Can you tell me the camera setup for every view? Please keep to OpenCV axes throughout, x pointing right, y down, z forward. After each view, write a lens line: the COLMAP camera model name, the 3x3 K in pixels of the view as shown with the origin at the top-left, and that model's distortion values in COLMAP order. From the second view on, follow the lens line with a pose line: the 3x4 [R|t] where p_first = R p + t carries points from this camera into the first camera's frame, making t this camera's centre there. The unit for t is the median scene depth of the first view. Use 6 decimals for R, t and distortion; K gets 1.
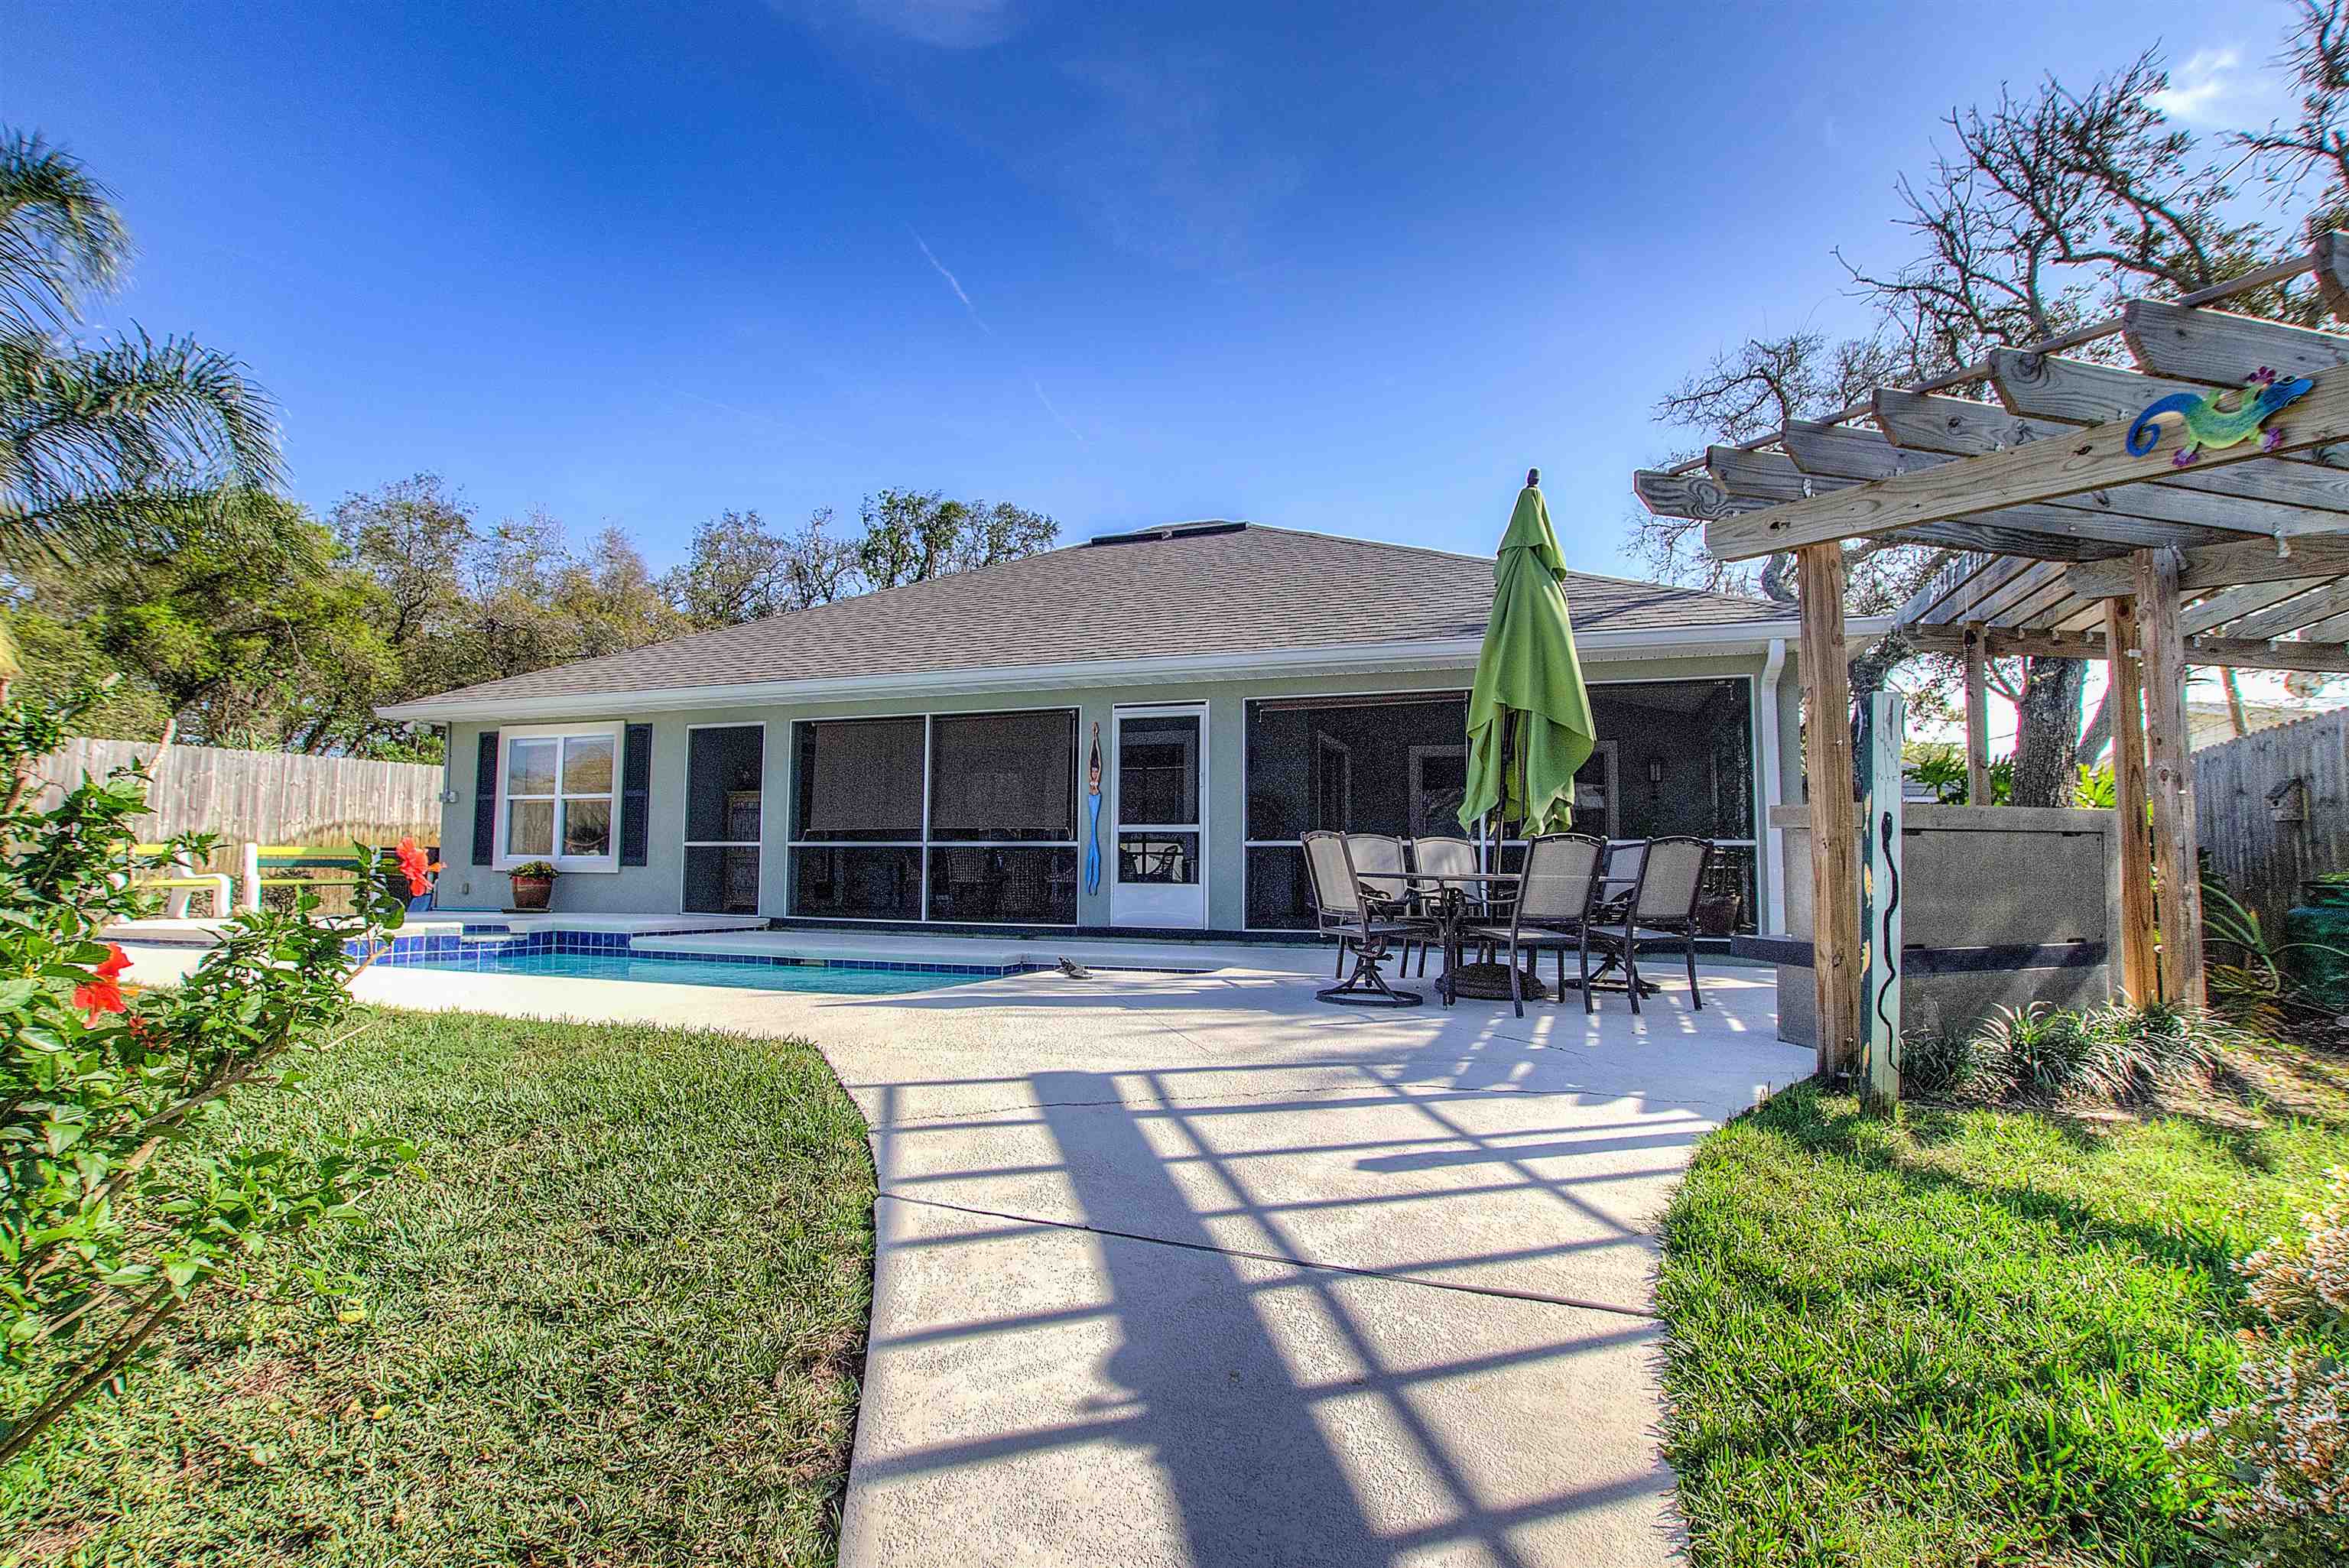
lens RADIAL K [[1066.9, 0, 1186.3], [0, 1066.9, 784.9], [0, 0, 1]] dist [-0.042460, 0.010410]
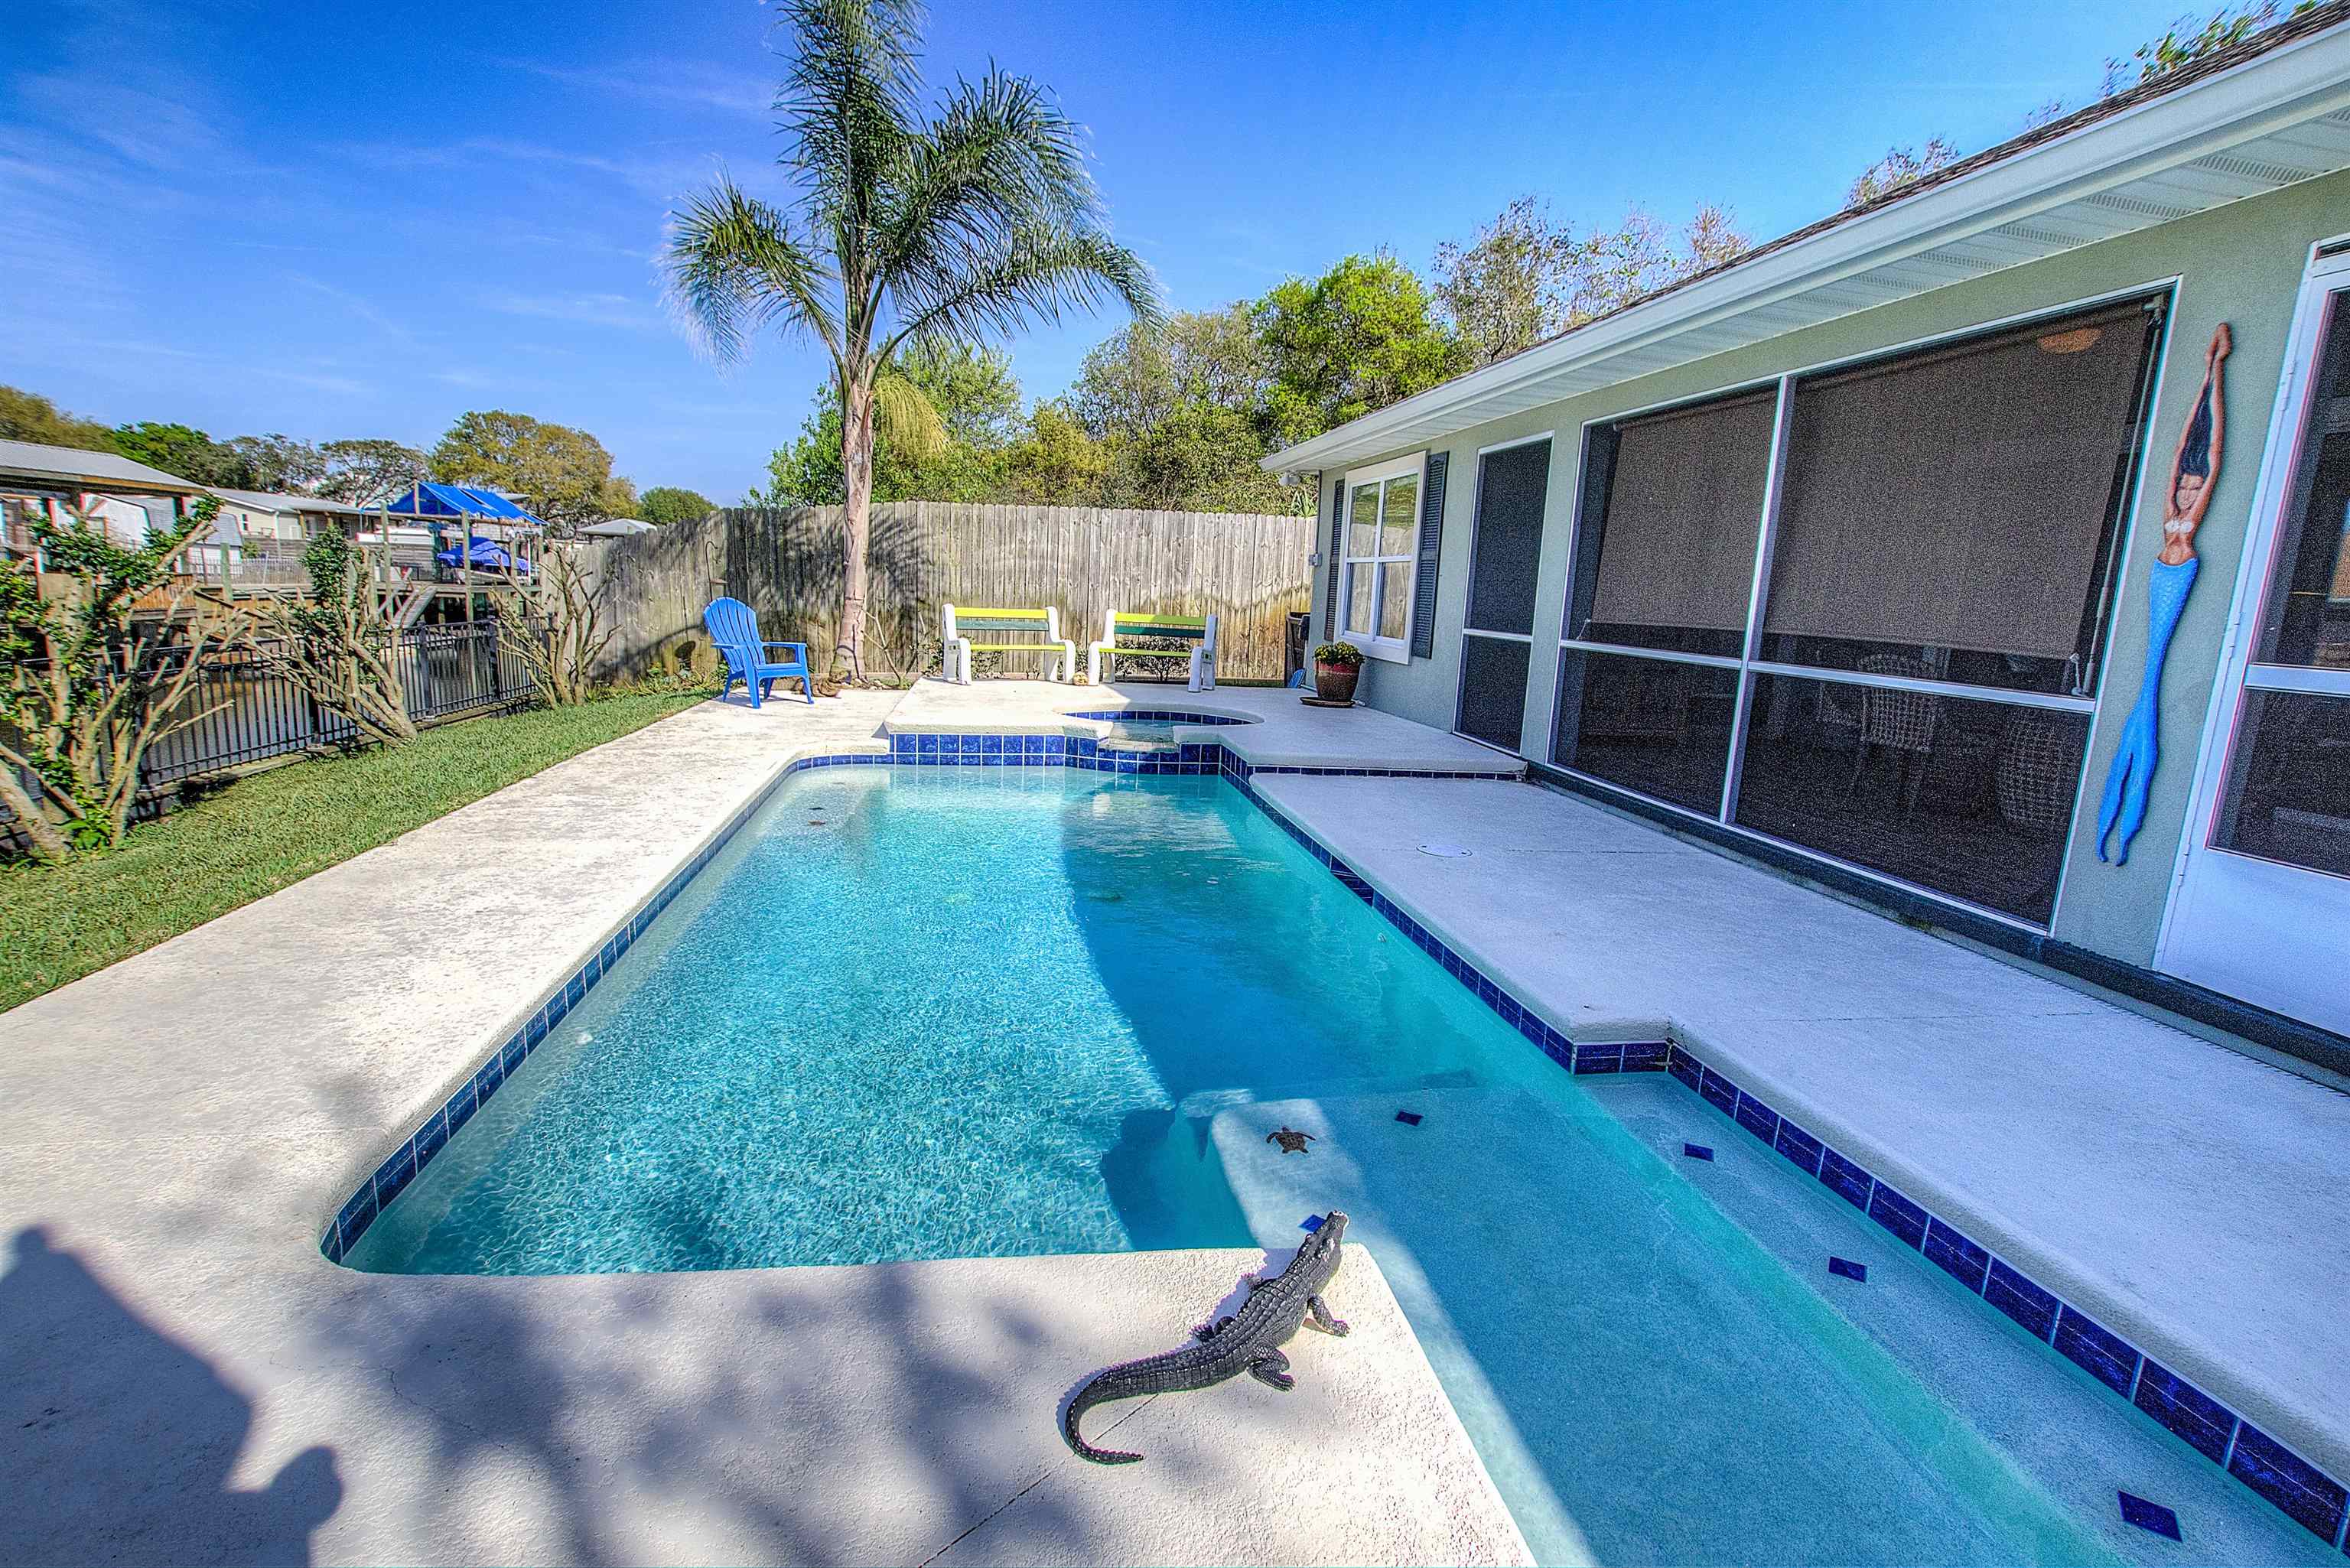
lens RADIAL K [[1067.4, 0, 1186.8], [0, 1067.4, 784.9], [0, 0, 1]] dist [-0.042460, 0.010410]
pose [[0.486433, 0.178413, -0.855308, 0.043206], [0.022034, 0.976113, 0.216144, 0.000774], [0.873440, -0.123985, 0.470883, 0.538907]]
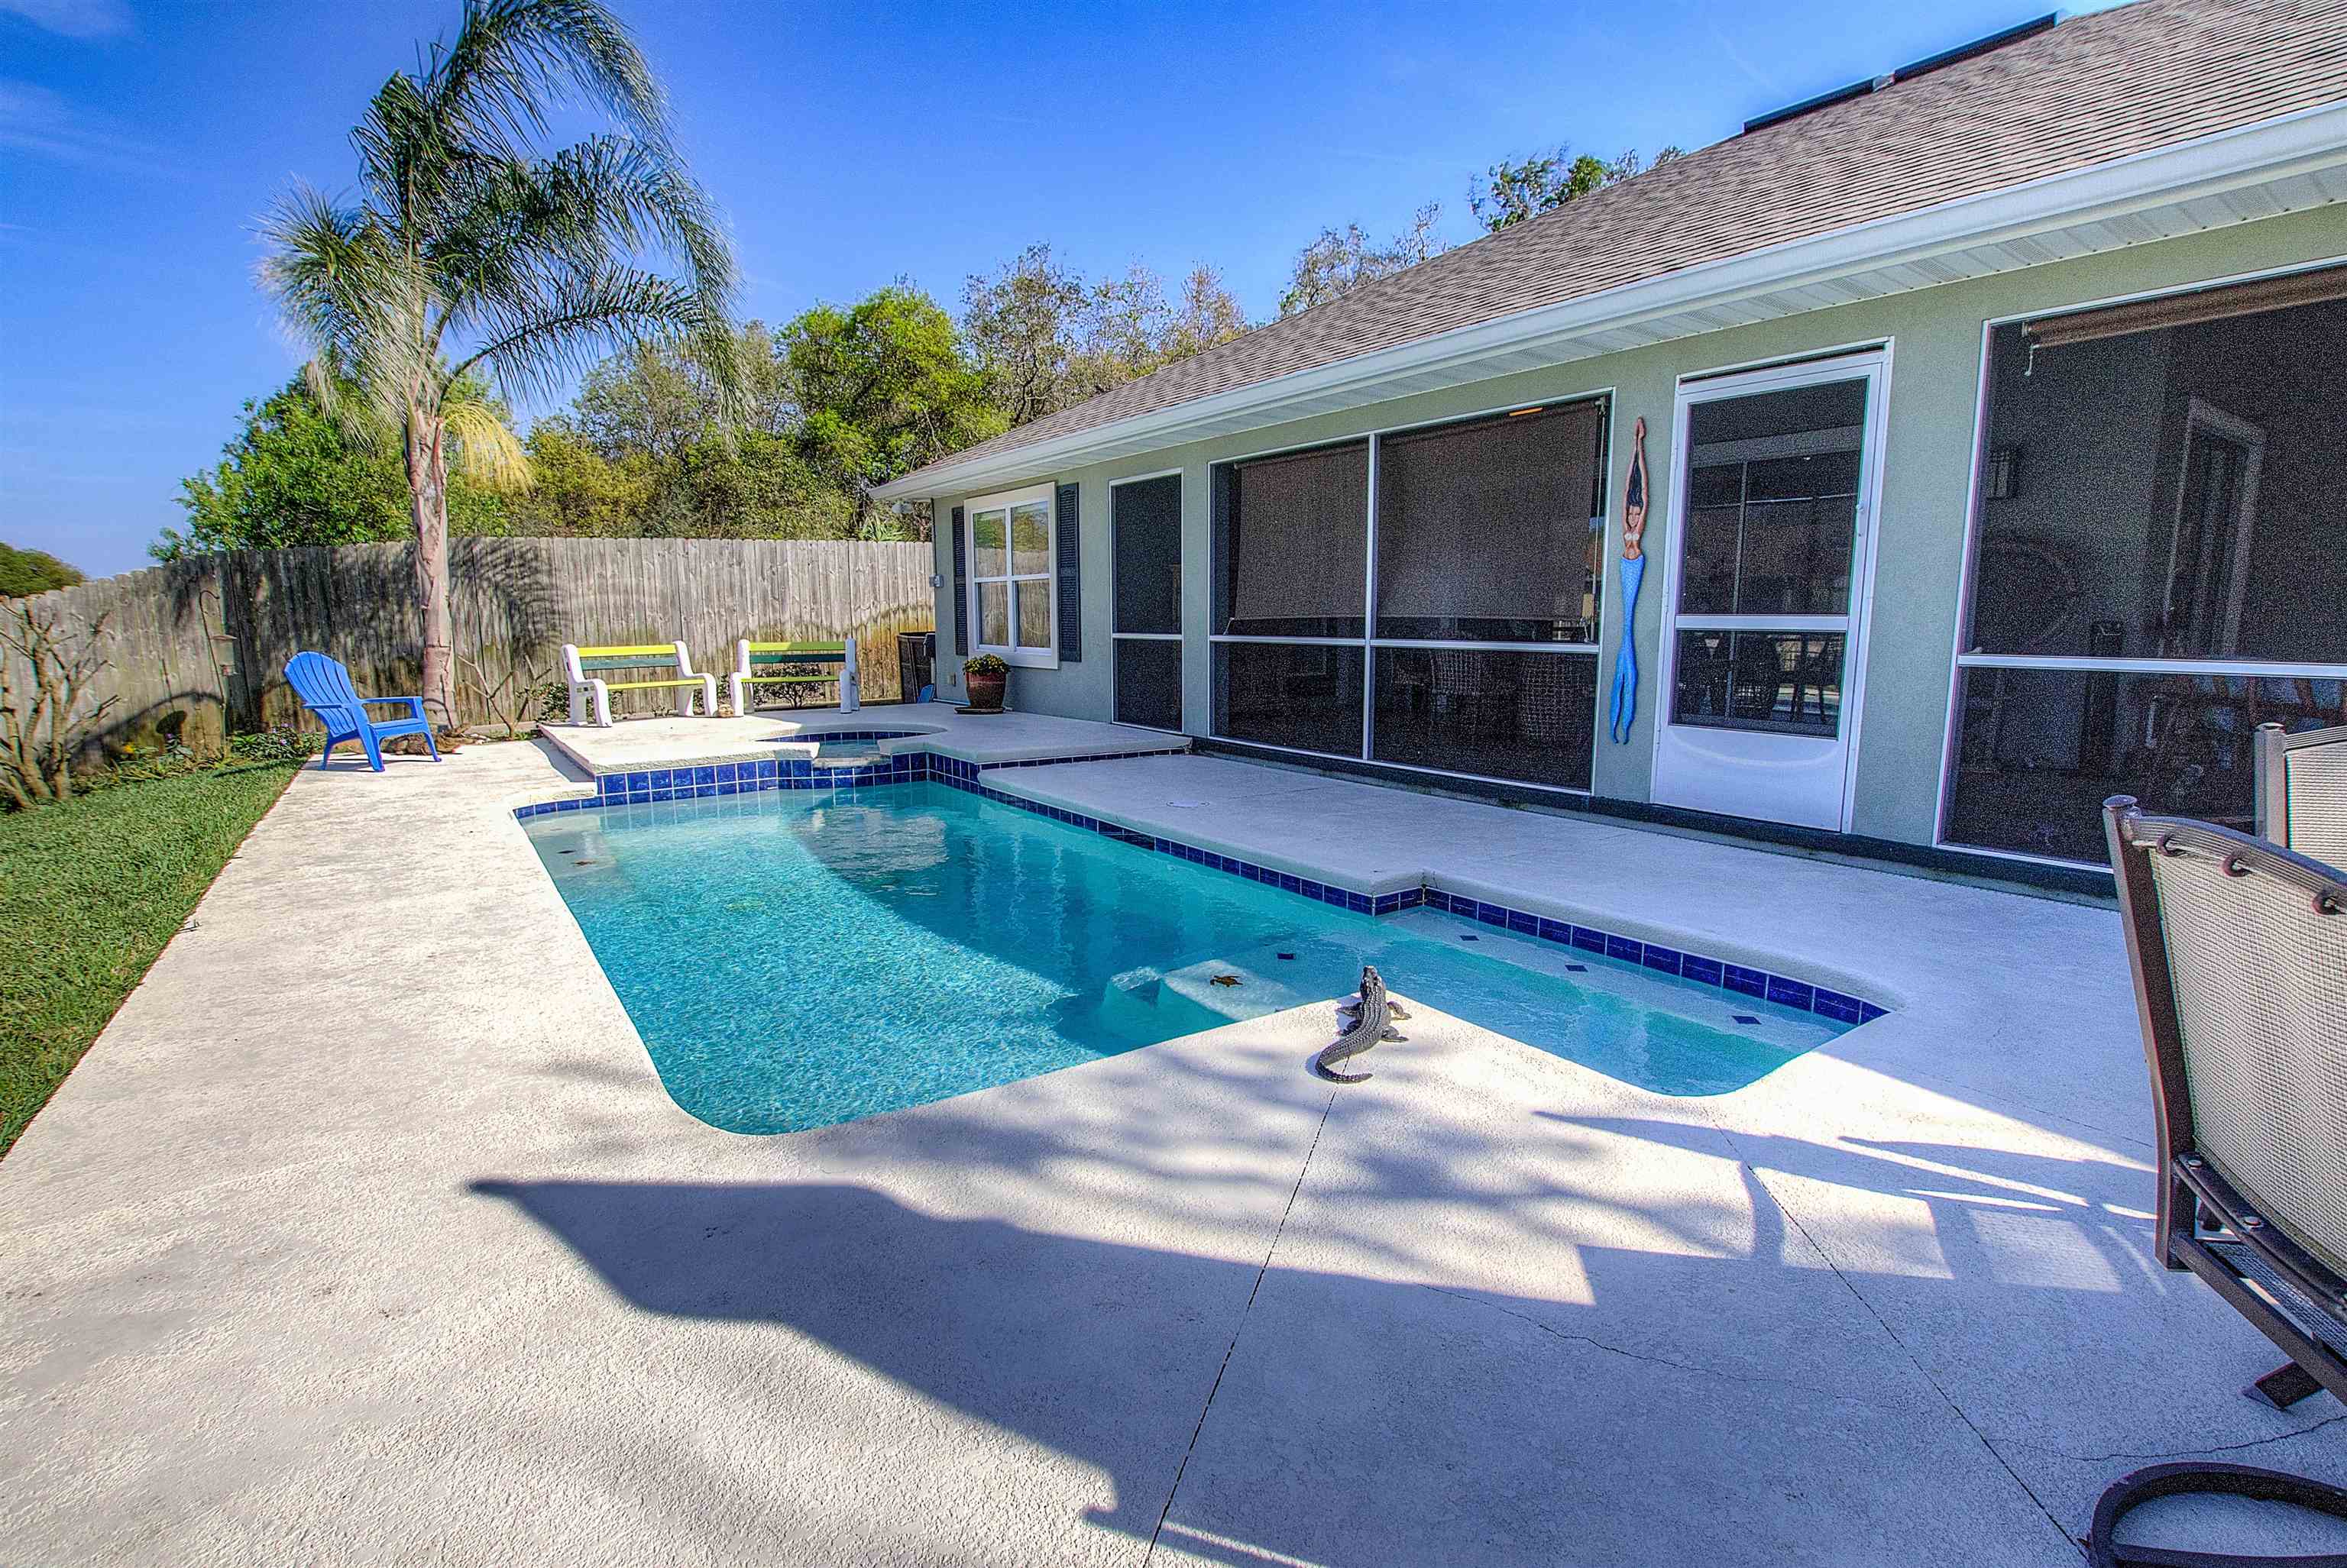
lens RADIAL K [[1065.9, 0, 1185.3], [0, 1065.9, 784.9], [0, 0, 1]] dist [-0.042460, 0.010410]
pose [[0.816582, 0.083322, -0.571185, 0.039431], [0.051716, 0.974987, 0.216161, -0.005380], [0.574908, -0.206052, 0.791848, 0.394172]]
